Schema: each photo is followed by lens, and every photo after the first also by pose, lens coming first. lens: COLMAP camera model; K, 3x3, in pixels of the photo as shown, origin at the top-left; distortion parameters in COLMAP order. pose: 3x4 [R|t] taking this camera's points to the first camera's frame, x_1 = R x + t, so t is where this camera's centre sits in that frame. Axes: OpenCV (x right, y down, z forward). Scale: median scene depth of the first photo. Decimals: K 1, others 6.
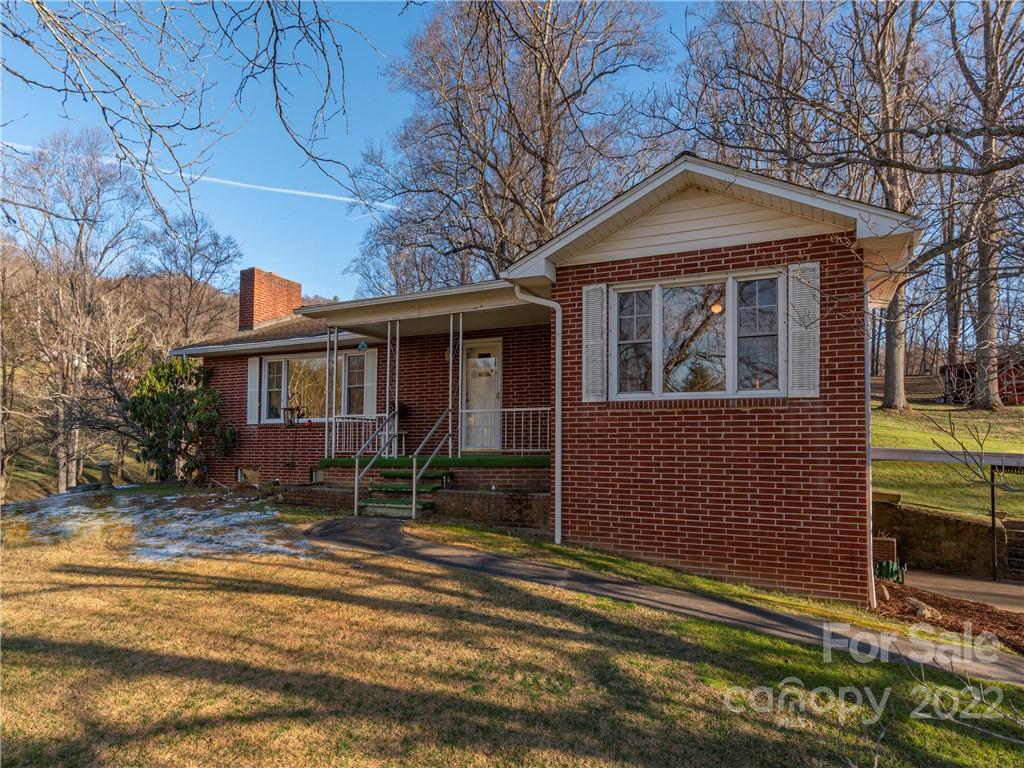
lens RADIAL K [[601.9, 0, 512.0], [0, 601.9, 346.3], [0, 0, 1]] dist [0.003361, 0.000943]
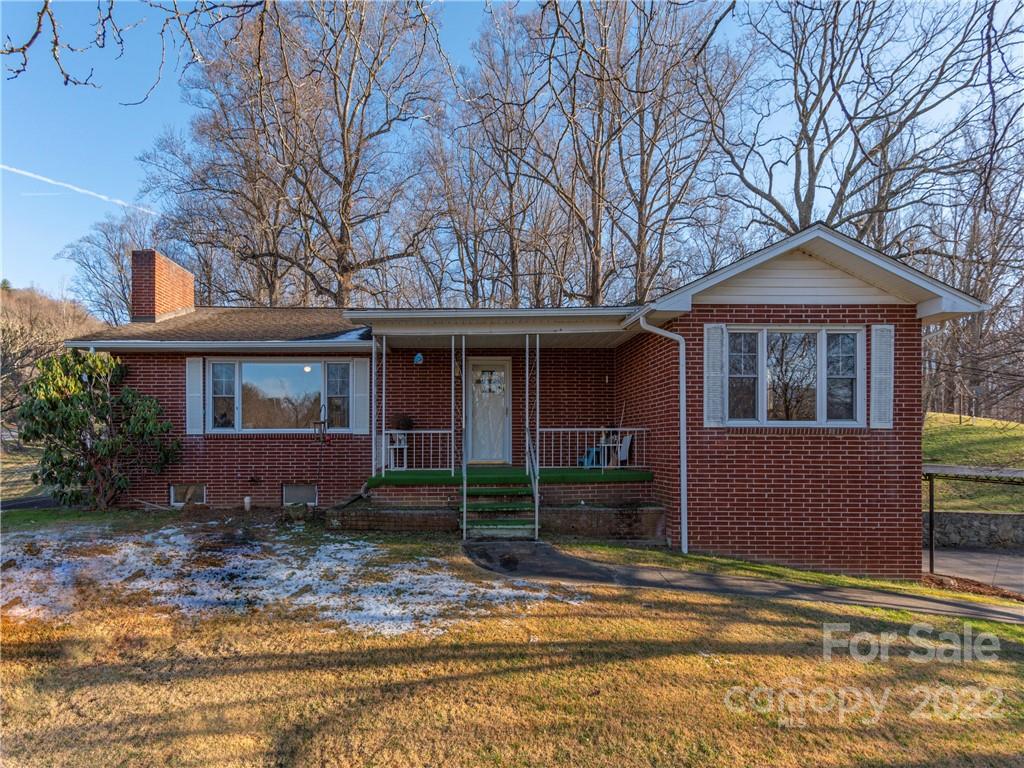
lens RADIAL K [[504.6, 0, 512.0], [0, 504.6, 384.0], [0, 0, 1]] dist [0.005453, 0.000707]
pose [[0.909562, 0.045595, 0.413059, -0.661185], [-0.065850, 0.997218, 0.034927, 0.003259], [-0.410318, -0.058968, 0.910034, 0.319020]]
